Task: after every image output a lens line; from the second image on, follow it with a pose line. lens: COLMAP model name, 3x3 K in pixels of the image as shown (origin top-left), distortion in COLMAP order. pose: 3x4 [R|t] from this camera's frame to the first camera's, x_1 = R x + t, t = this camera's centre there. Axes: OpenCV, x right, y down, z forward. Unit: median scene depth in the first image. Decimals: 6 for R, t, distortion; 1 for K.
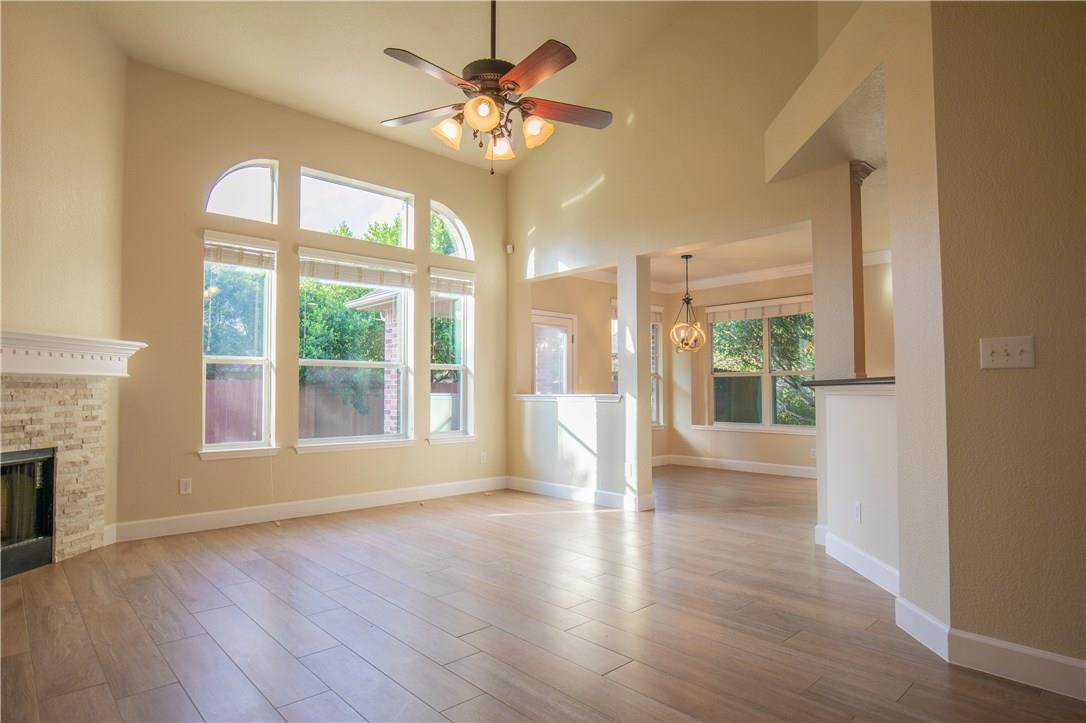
lens RADIAL K [[591.0, 0, 549.0], [0, 591.0, 362.3], [0, 0, 1]] dist [-0.026337, -0.000419]
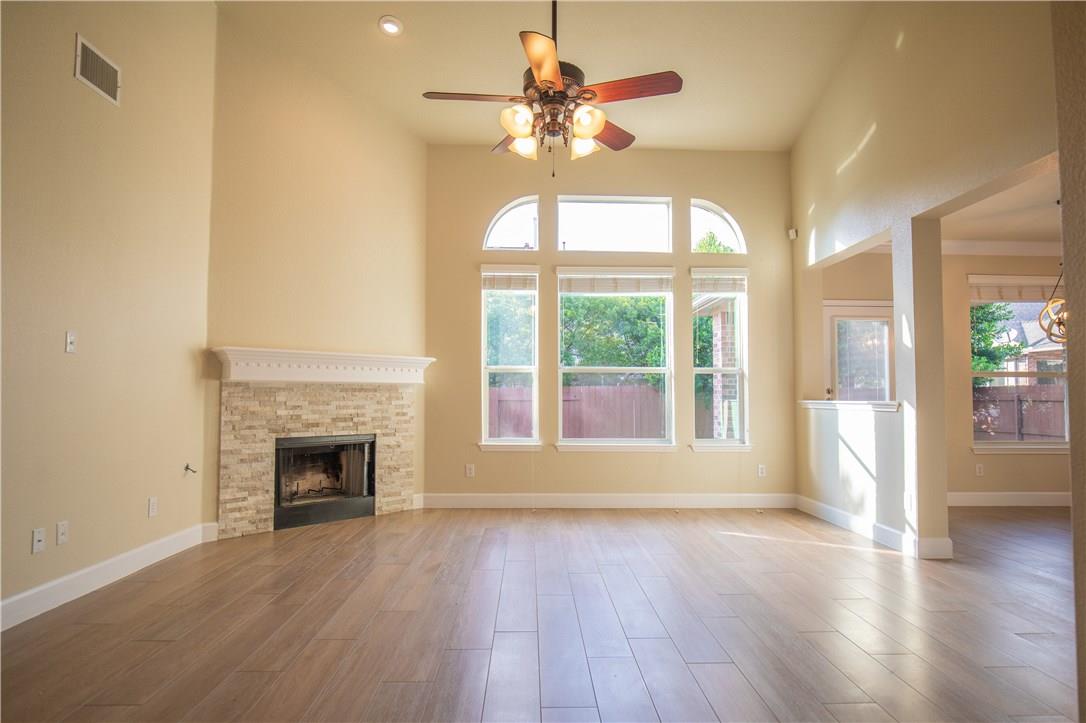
lens RADIAL K [[591.0, 0, 547.5], [0, 591.0, 363.7], [0, 0, 1]] dist [-0.026337, -0.000419]
pose [[0.750845, -0.029698, -0.659810, 0.289544], [0.025092, 0.999550, -0.016436, 0.006465], [0.660001, -0.004215, 0.751253, 0.133644]]
